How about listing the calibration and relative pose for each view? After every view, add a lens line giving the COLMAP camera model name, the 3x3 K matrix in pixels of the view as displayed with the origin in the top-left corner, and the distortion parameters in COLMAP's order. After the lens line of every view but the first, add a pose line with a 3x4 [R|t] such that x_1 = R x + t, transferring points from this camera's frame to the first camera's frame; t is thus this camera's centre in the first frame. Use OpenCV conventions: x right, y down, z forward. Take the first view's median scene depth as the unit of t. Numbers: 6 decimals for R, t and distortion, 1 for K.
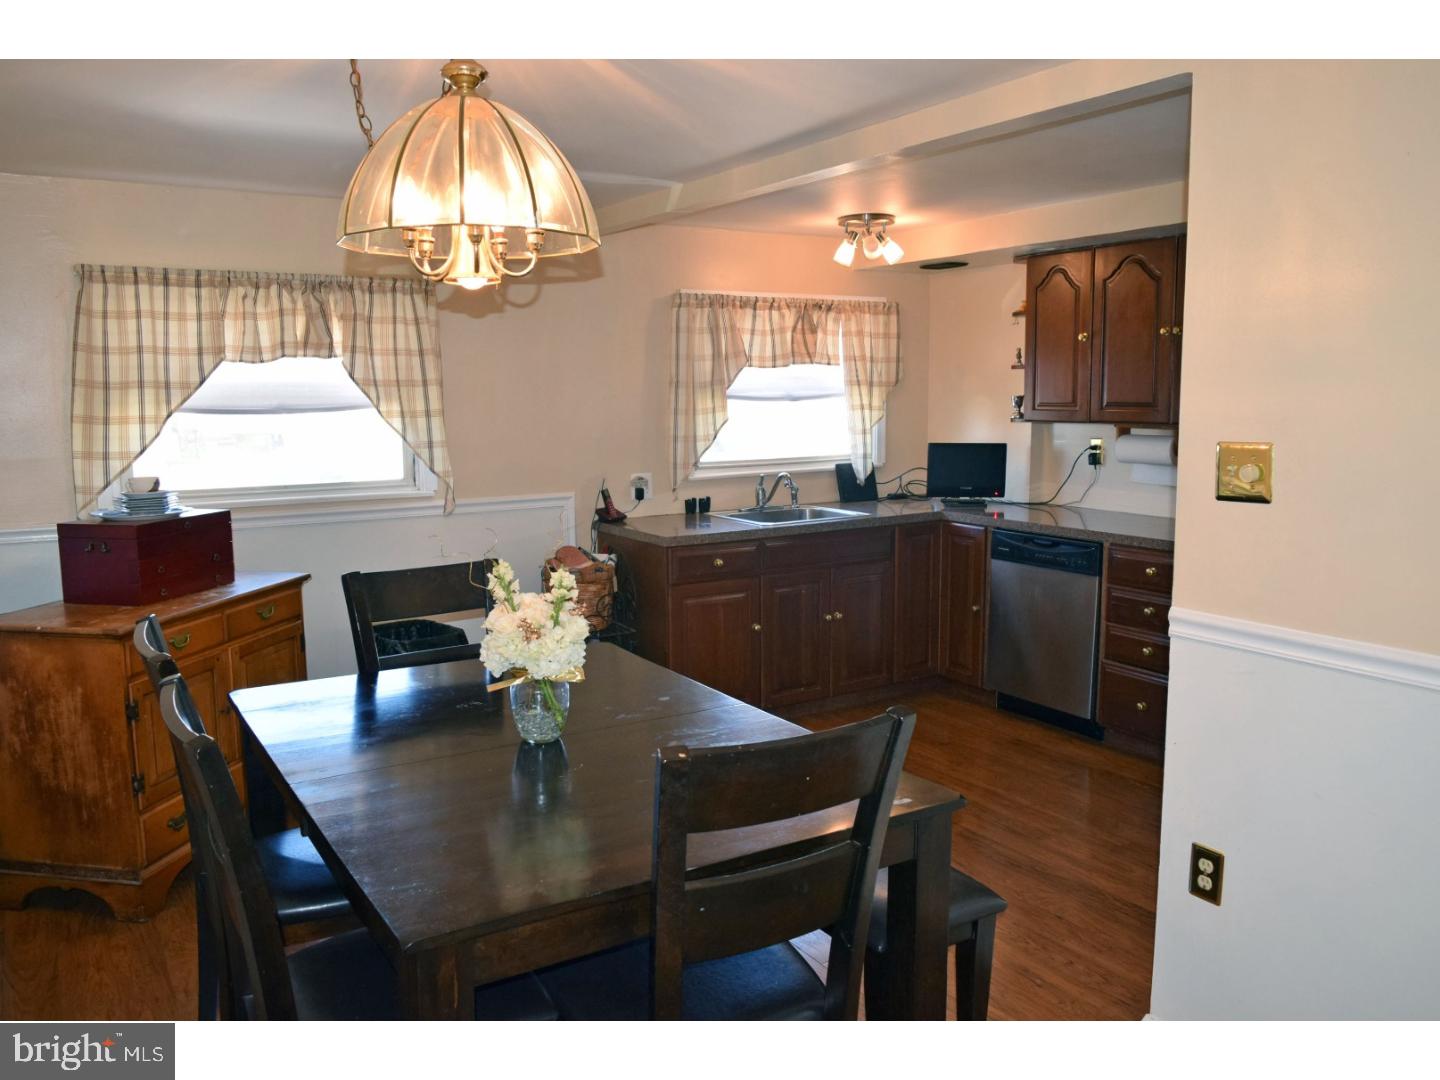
lens RADIAL K [[1114.1, 0, 724.8], [0, 1114.1, 537.1], [0, 0, 1]] dist [-0.014803, -0.001094]
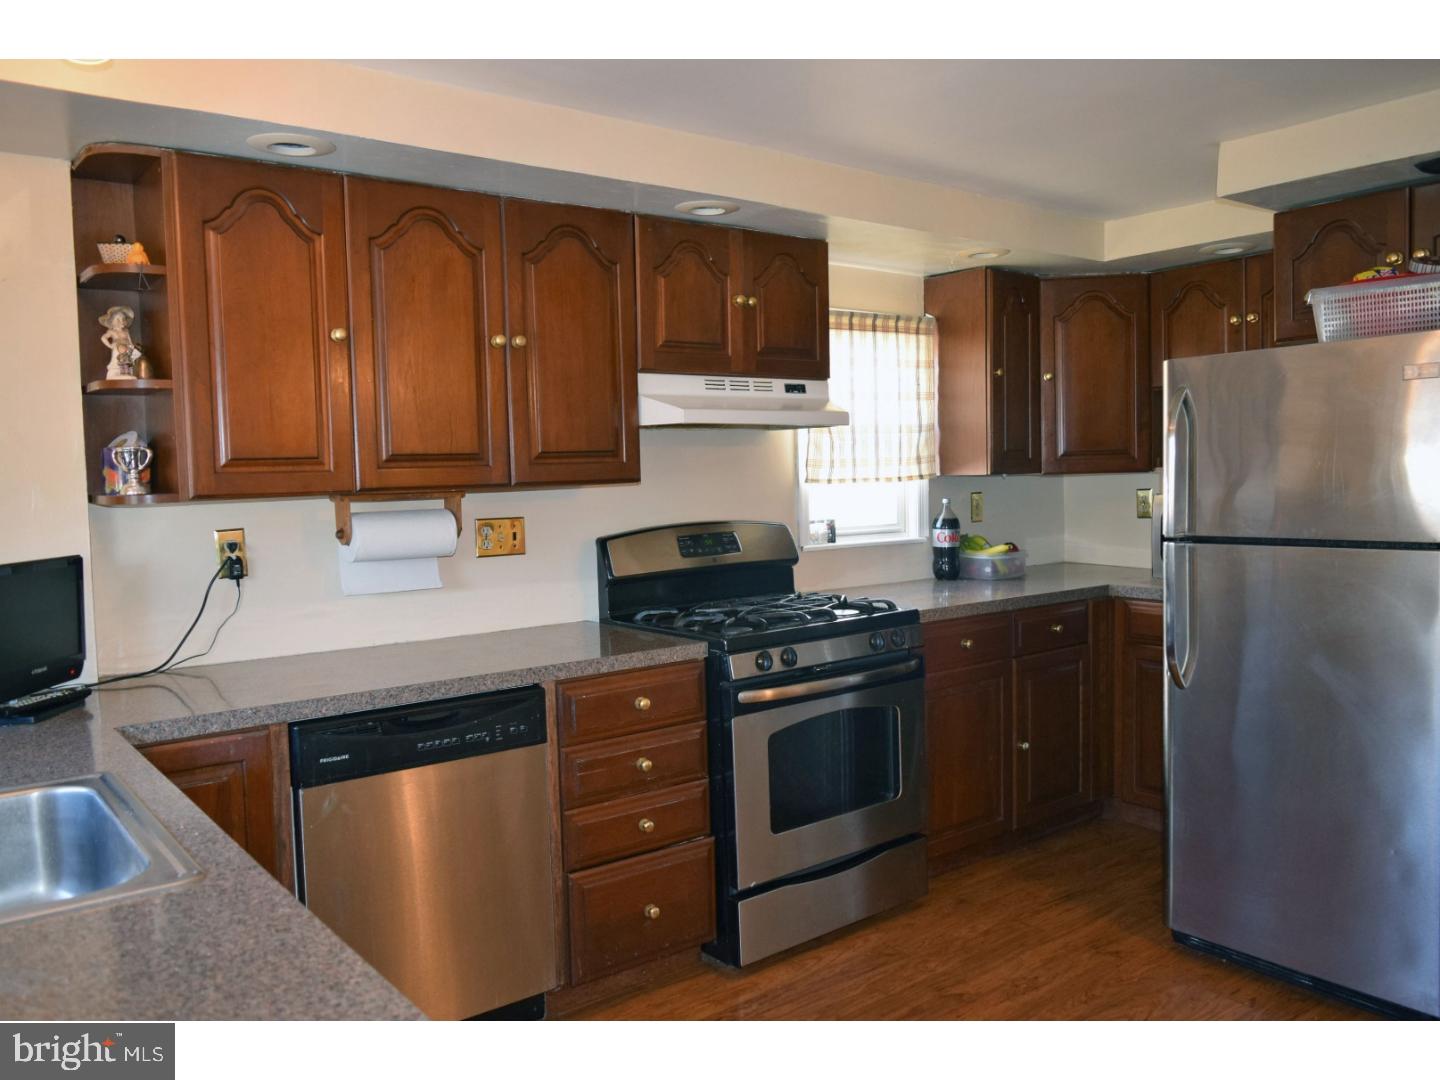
lens RADIAL K [[1114.1, 0, 719.0], [0, 1114.1, 538.9], [0, 0, 1]] dist [-0.014803, -0.001094]
pose [[-0.093028, -0.051836, 0.994313, -0.222151], [0.159354, 0.984995, 0.066259, -0.083498], [-0.982829, 0.164612, -0.083372, 0.826769]]
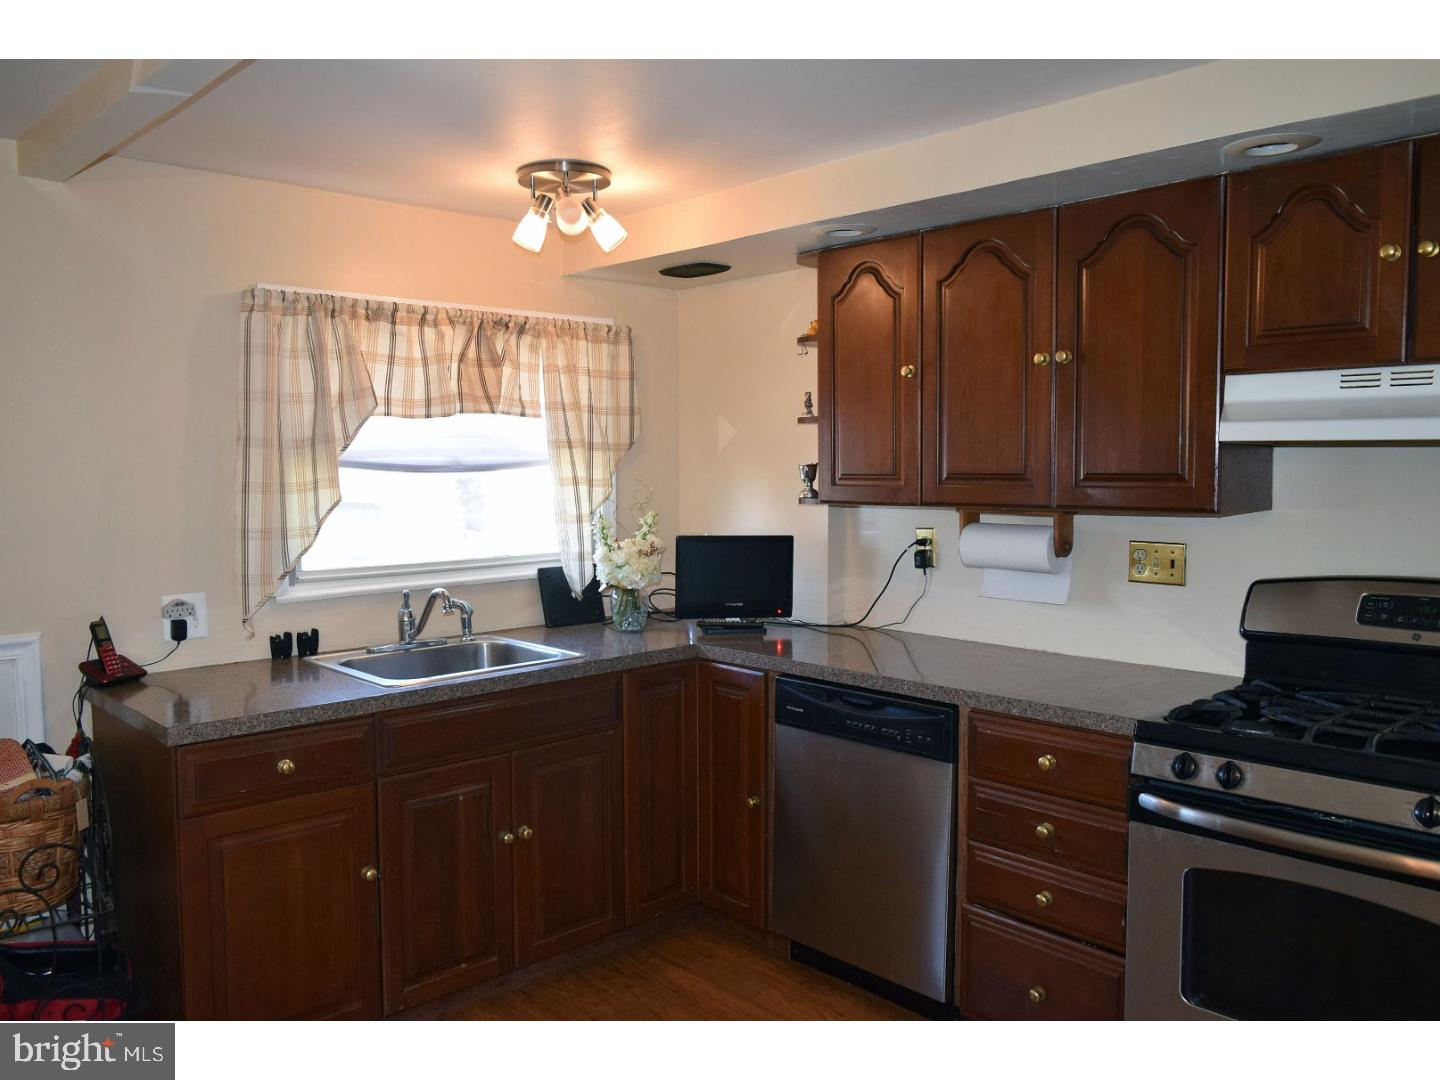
lens RADIAL K [[1114.1, 0, 717.3], [0, 1114.1, 534.4], [0, 0, 1]] dist [-0.014803, -0.001094]
pose [[0.981808, -0.007069, 0.189745, 0.087569], [0.020429, 0.997439, -0.068547, -0.042668], [-0.188774, 0.071176, 0.979438, 0.378433]]
